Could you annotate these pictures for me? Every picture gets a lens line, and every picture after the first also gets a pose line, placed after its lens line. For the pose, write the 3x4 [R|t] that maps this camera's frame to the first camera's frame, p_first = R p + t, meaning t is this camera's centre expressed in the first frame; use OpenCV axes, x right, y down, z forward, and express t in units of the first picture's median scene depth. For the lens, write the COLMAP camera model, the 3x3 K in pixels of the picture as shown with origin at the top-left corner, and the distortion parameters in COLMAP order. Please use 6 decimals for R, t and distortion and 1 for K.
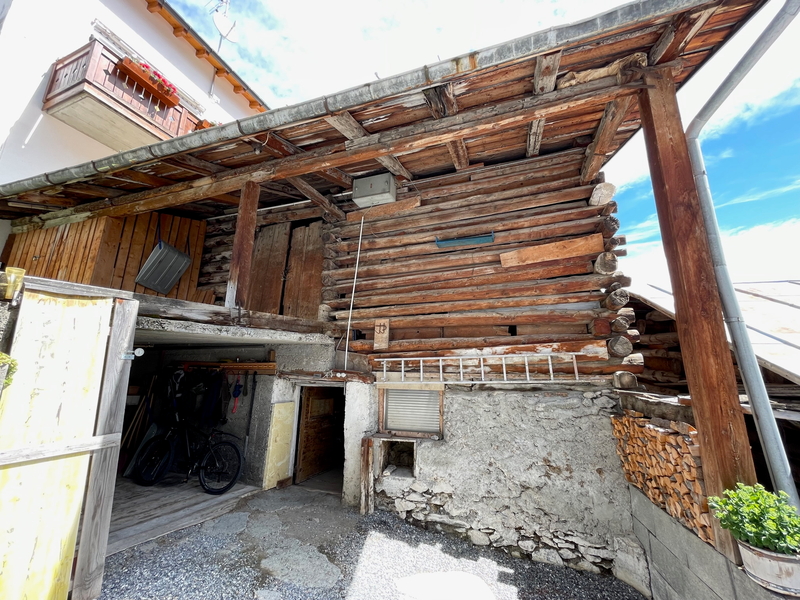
lens RADIAL K [[320.7, 0, 399.9], [0, 320.7, 297.6], [0, 0, 1]] dist [-0.002489, -0.000215]
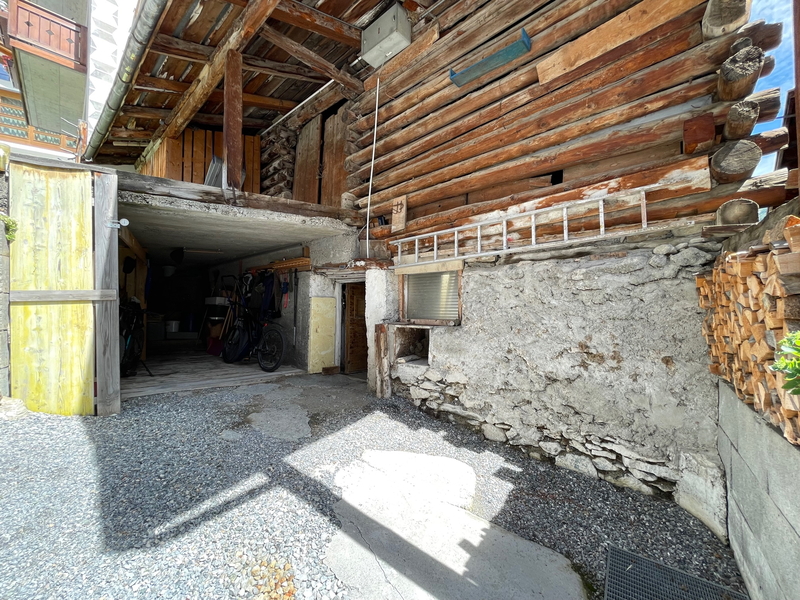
lens RADIAL K [[320.7, 0, 399.9], [0, 320.7, 297.6], [0, 0, 1]] dist [-0.002489, -0.000215]
pose [[0.926338, -0.020323, -0.376145, 0.324443], [0.092931, 0.980009, 0.175913, 0.222622], [0.365051, -0.197910, 0.909708, 0.208854]]
